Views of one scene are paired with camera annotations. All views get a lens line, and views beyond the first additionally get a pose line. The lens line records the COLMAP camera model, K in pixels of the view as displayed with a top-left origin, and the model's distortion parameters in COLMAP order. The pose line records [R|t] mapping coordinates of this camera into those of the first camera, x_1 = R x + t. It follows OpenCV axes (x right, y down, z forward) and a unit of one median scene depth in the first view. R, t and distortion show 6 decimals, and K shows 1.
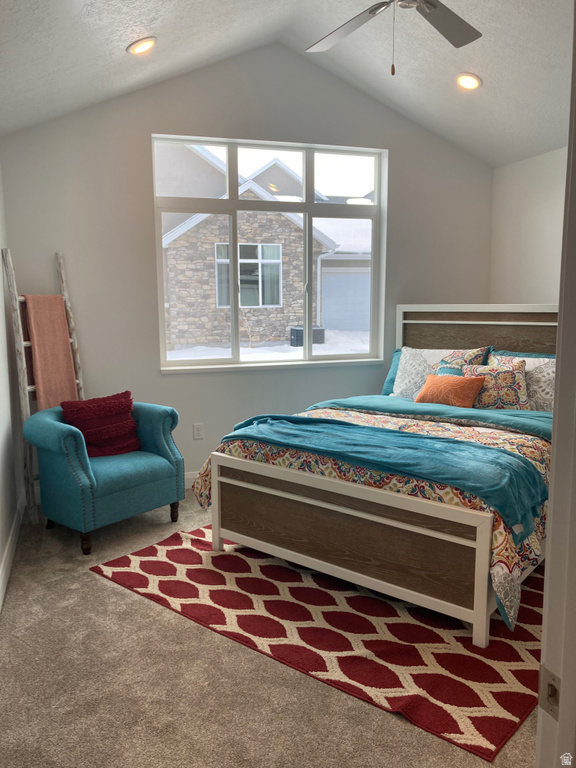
lens RADIAL K [[627.8, 0, 287.1], [0, 627.8, 383.9], [0, 0, 1]] dist [0.035583, -0.032849]
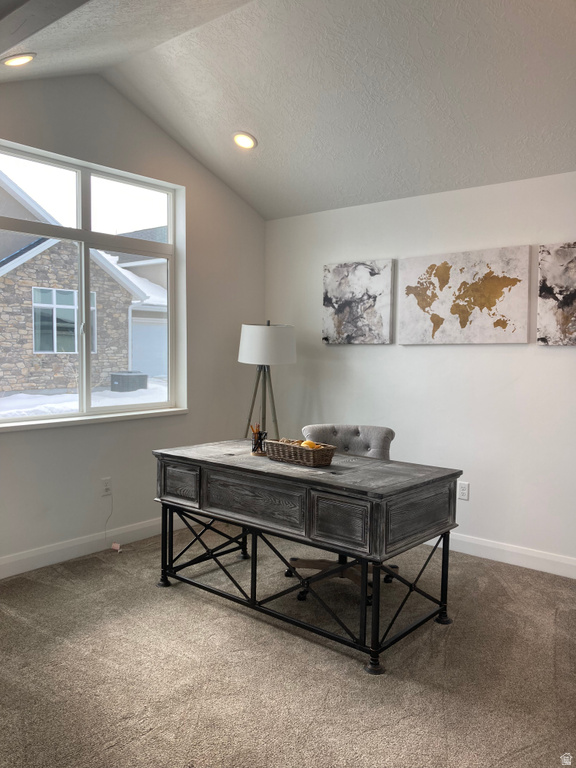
lens RADIAL K [[627.8, 0, 288.7], [0, 627.8, 386.2], [0, 0, 1]] dist [0.035583, -0.032849]
pose [[0.815841, -0.016659, 0.578036, -0.348445], [0.056432, 0.997108, -0.050912, -0.000213], [-0.575516, 0.074156, 0.814422, -0.005131]]
